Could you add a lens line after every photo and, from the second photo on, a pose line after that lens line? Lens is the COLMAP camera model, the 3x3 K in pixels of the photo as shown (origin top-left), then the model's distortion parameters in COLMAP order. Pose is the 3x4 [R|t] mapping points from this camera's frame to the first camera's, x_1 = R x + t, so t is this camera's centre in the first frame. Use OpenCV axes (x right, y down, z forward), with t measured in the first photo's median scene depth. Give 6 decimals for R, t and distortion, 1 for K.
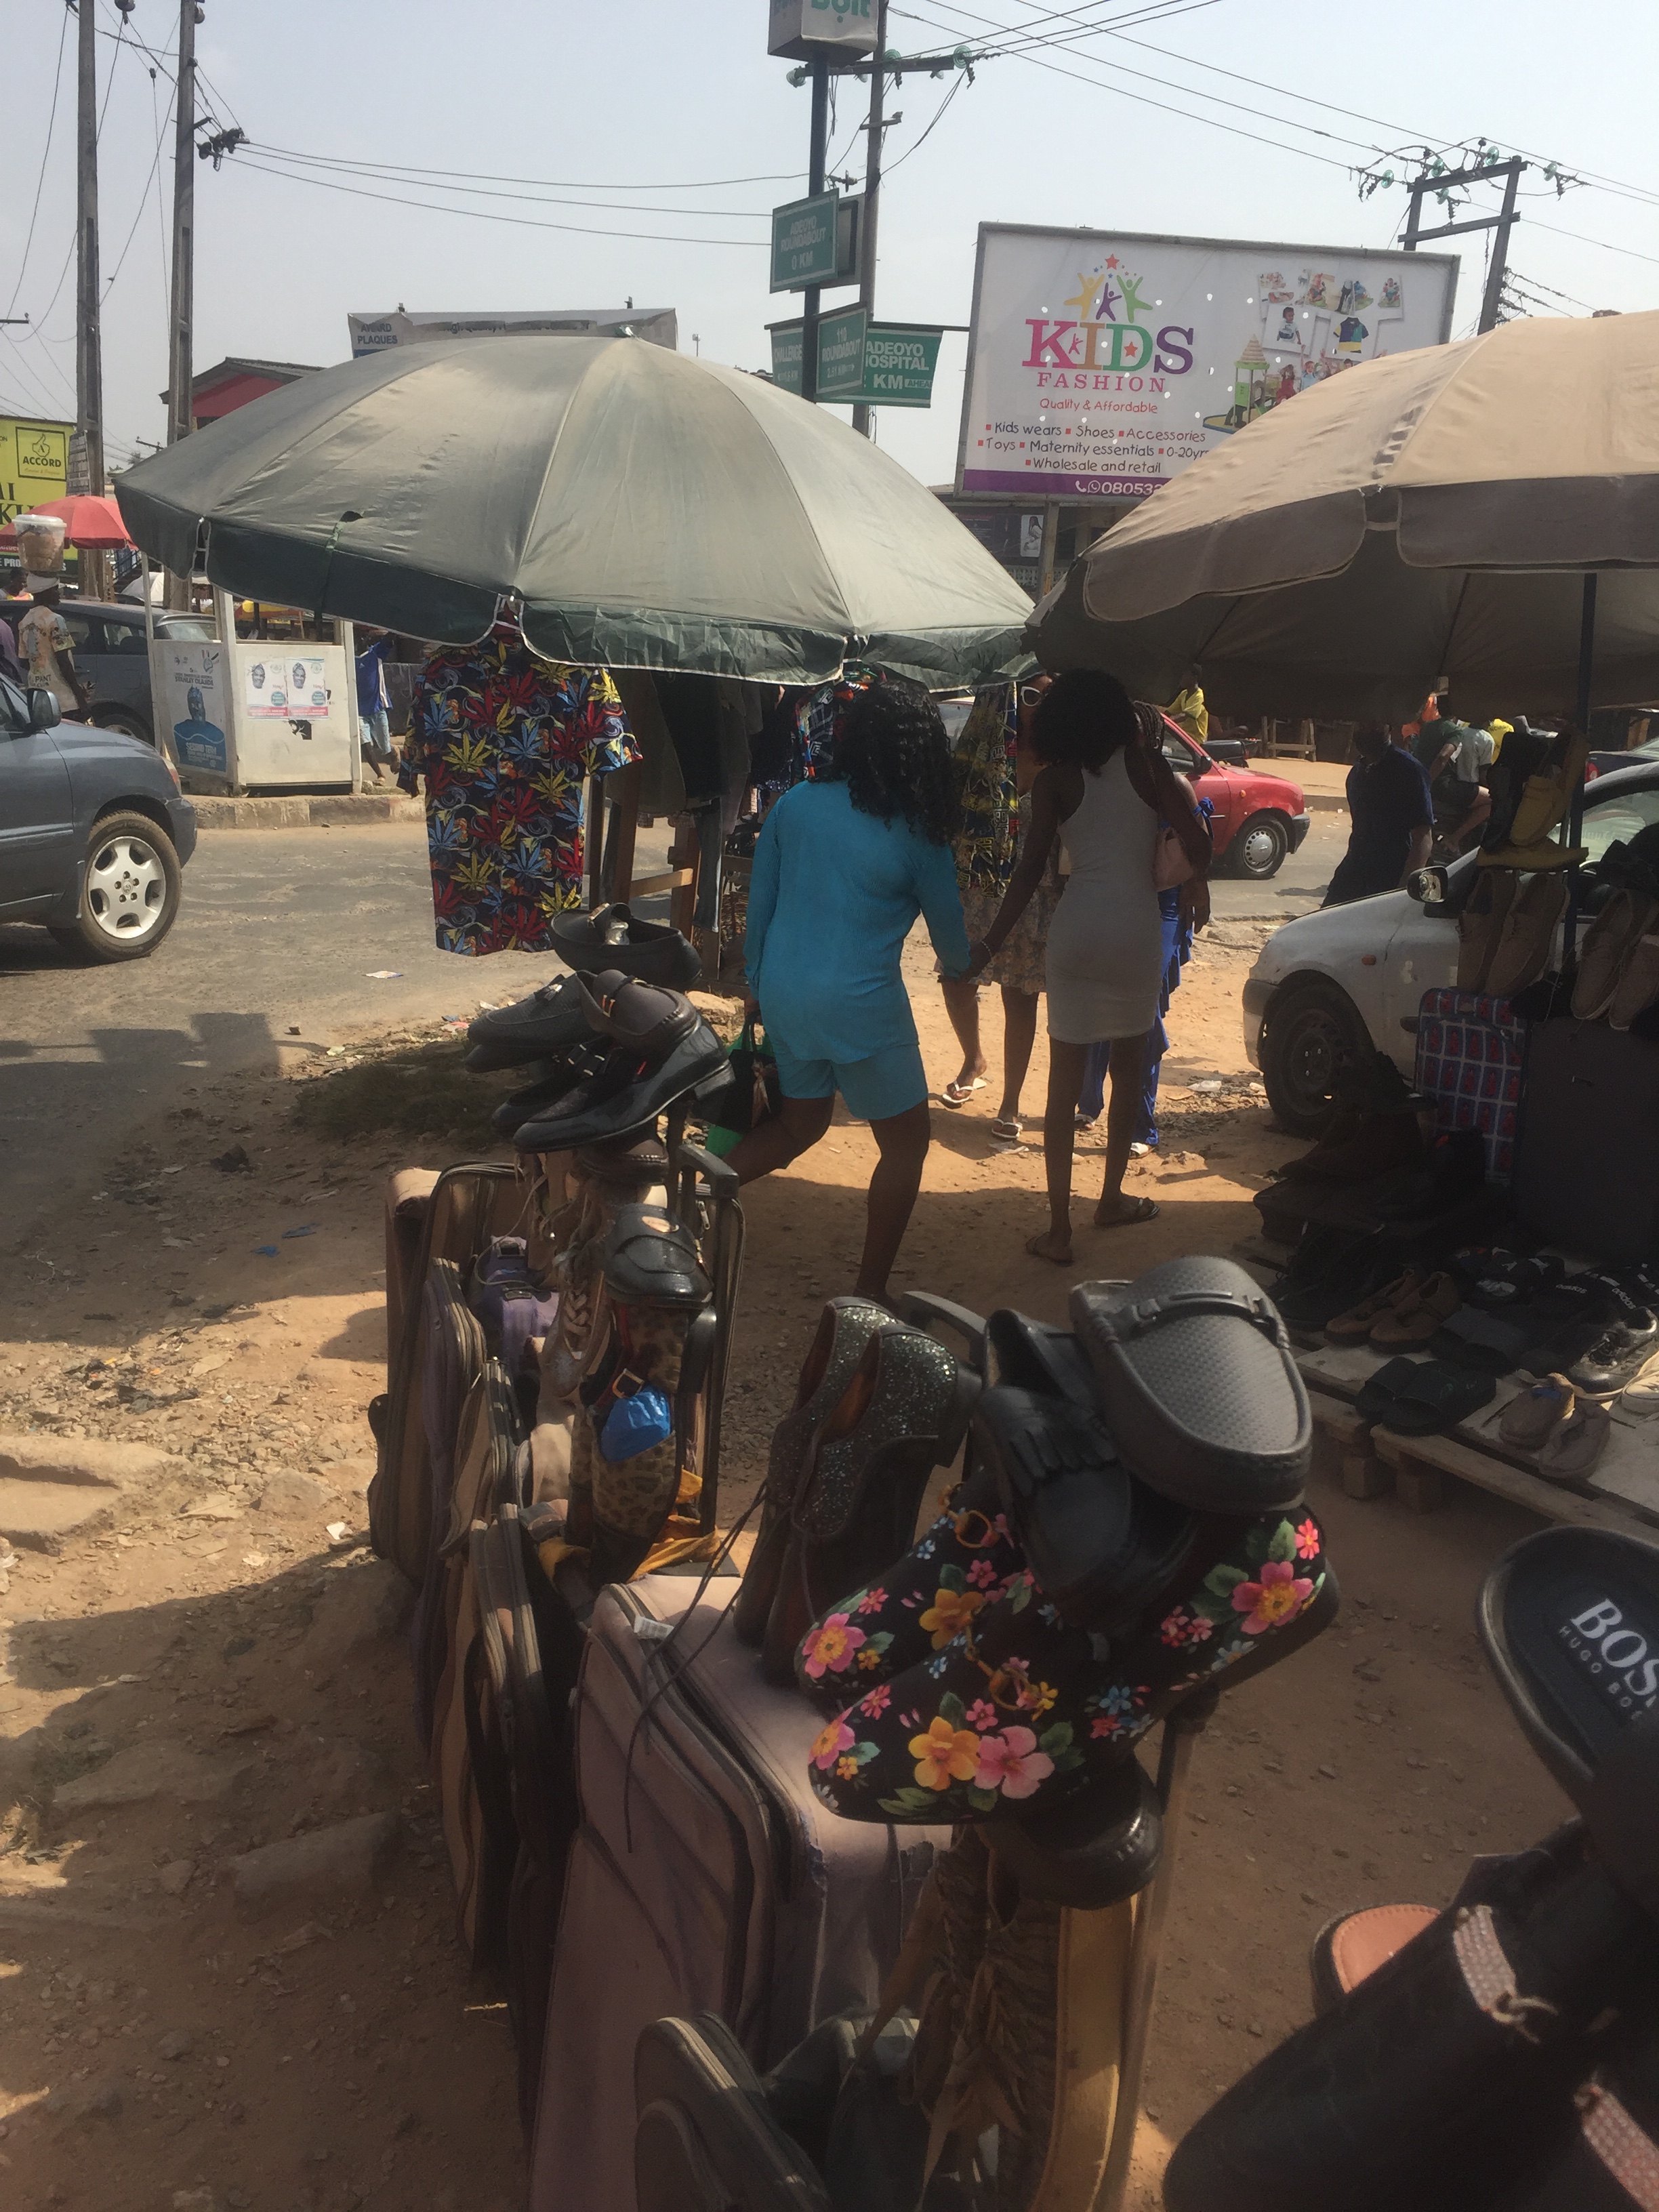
lens RADIAL K [[1884.3, 0, 902.8], [0, 1884.3, 1123.6], [0, 0, 1]] dist [0.053361, -0.066801]
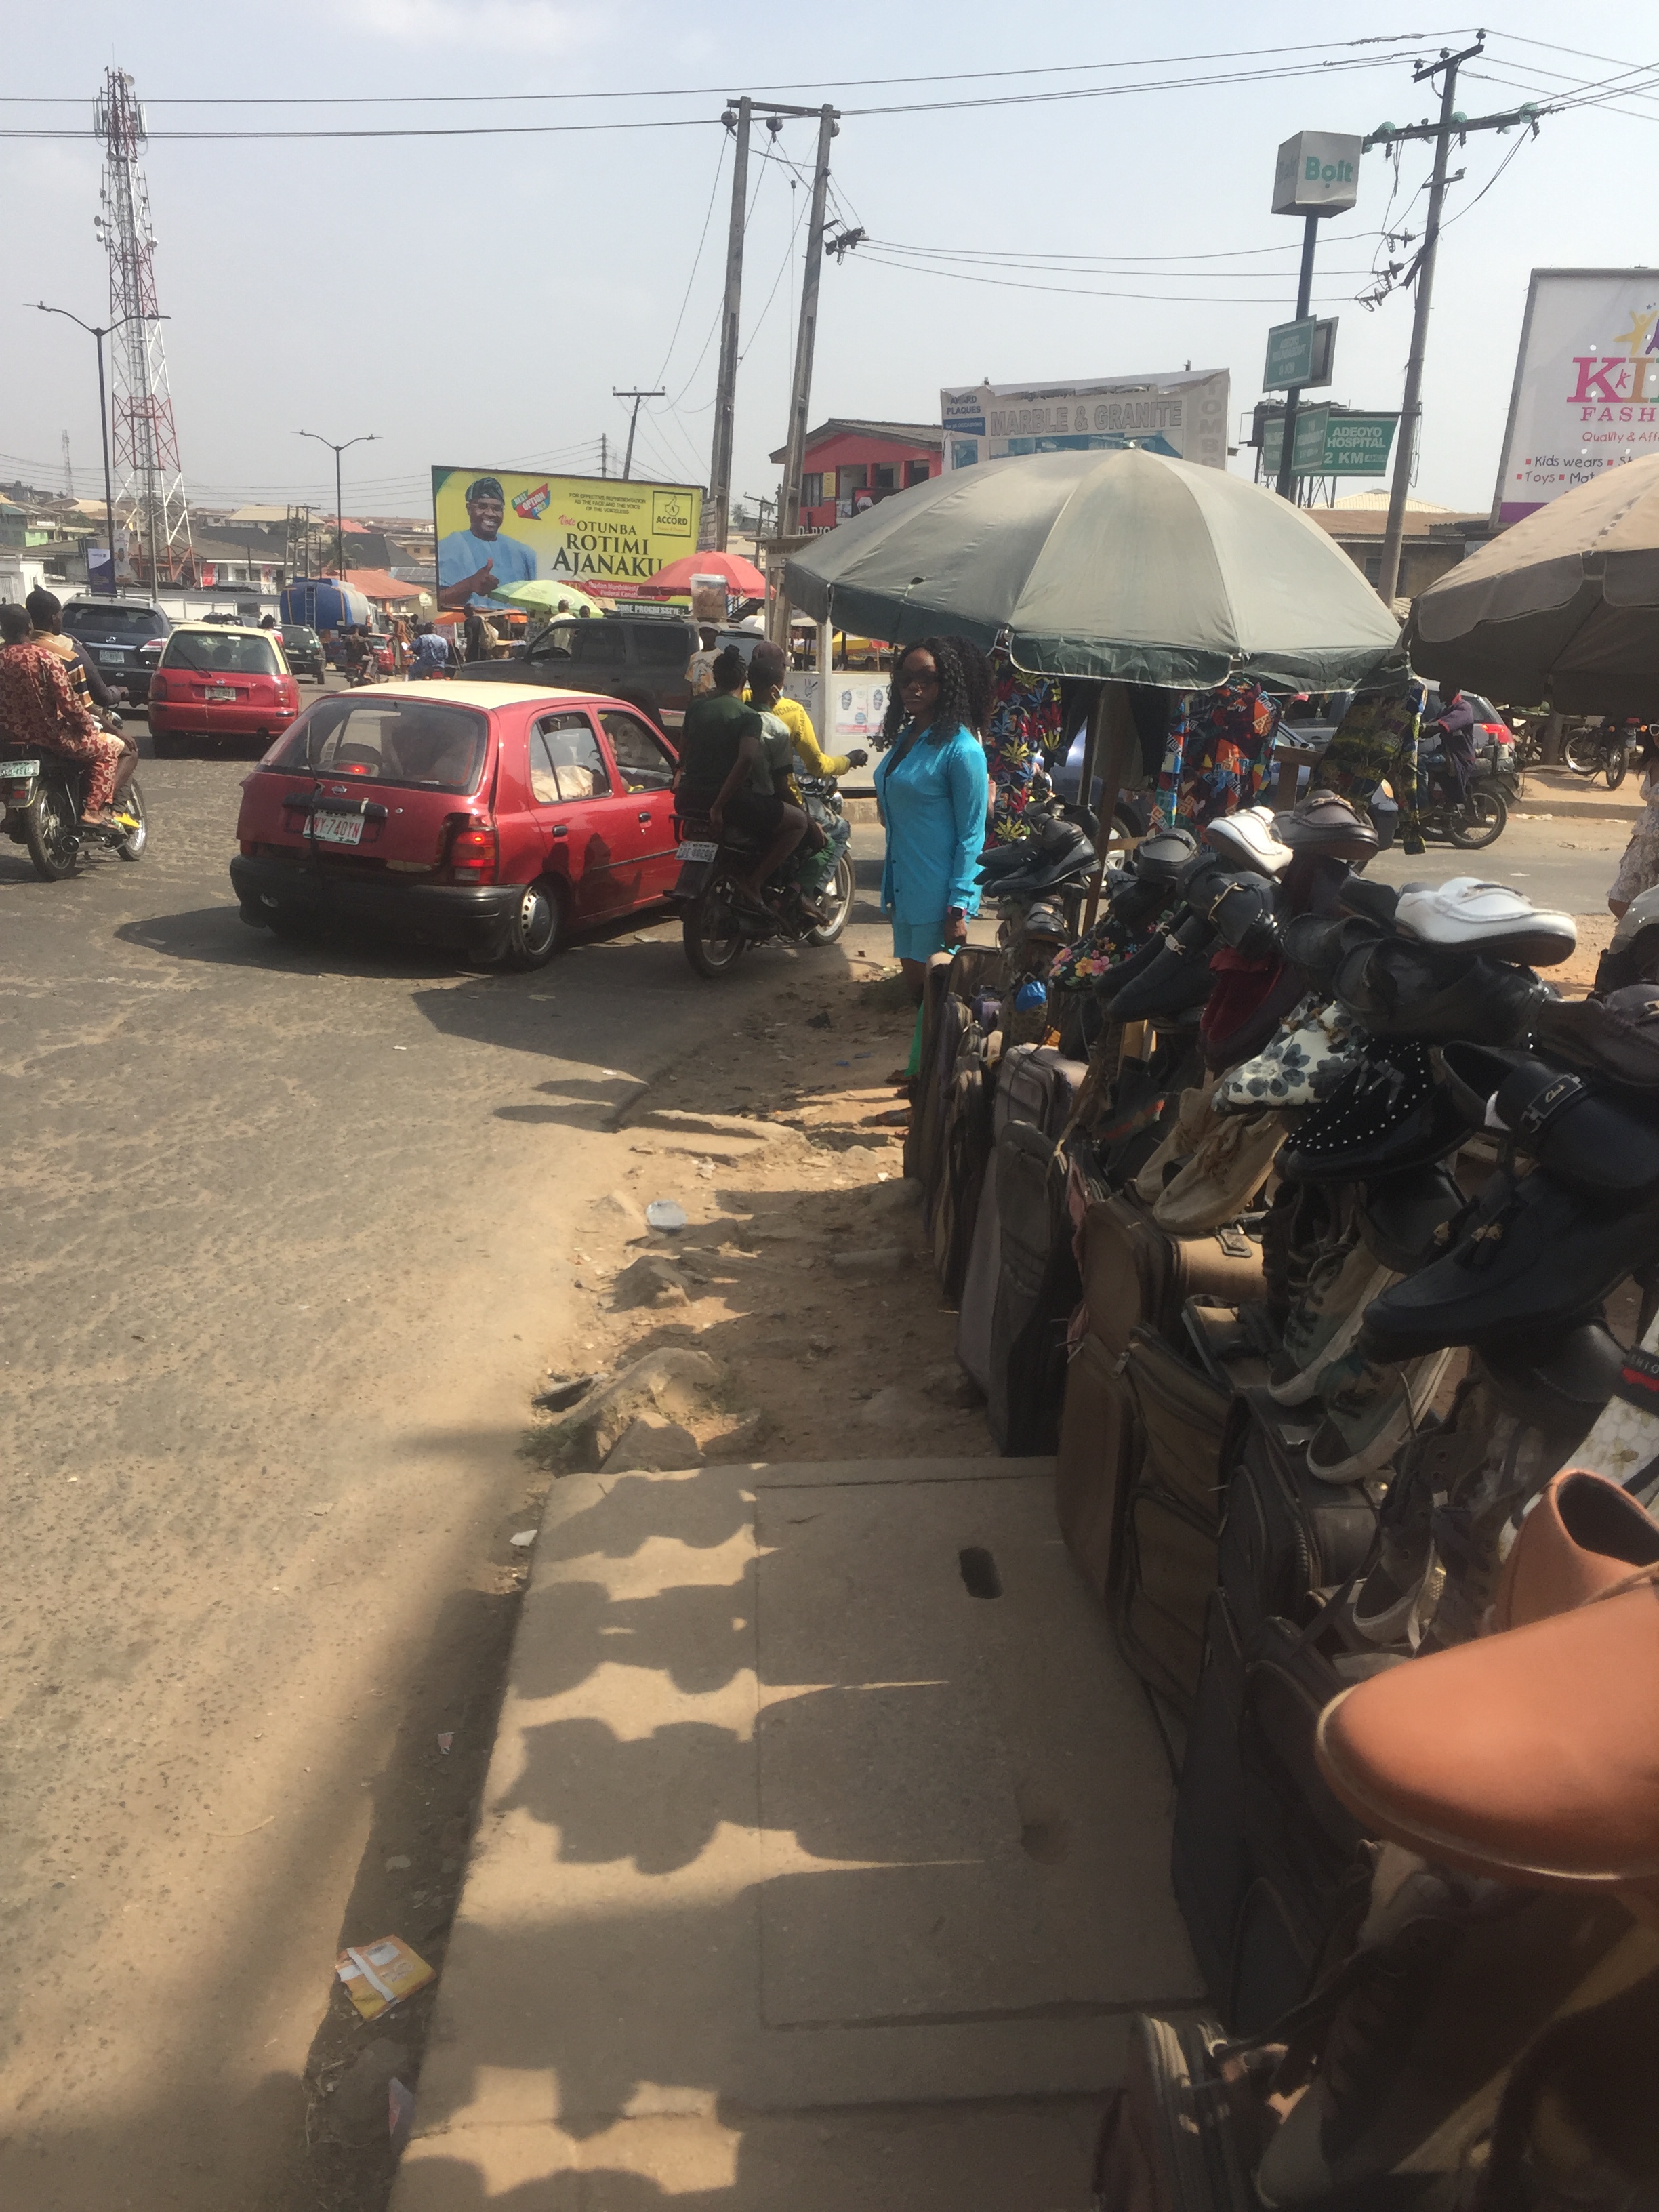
lens RADIAL K [[1870.8, 0, 821.9], [0, 1870.8, 1166.8], [0, 0, 1]] dist [0.004544, -0.040788]
pose [[0.948167, 0.079256, -0.307729, 0.041254], [-0.077040, 0.996840, 0.019364, 0.042566], [0.308291, 0.005347, 0.951277, -0.152675]]
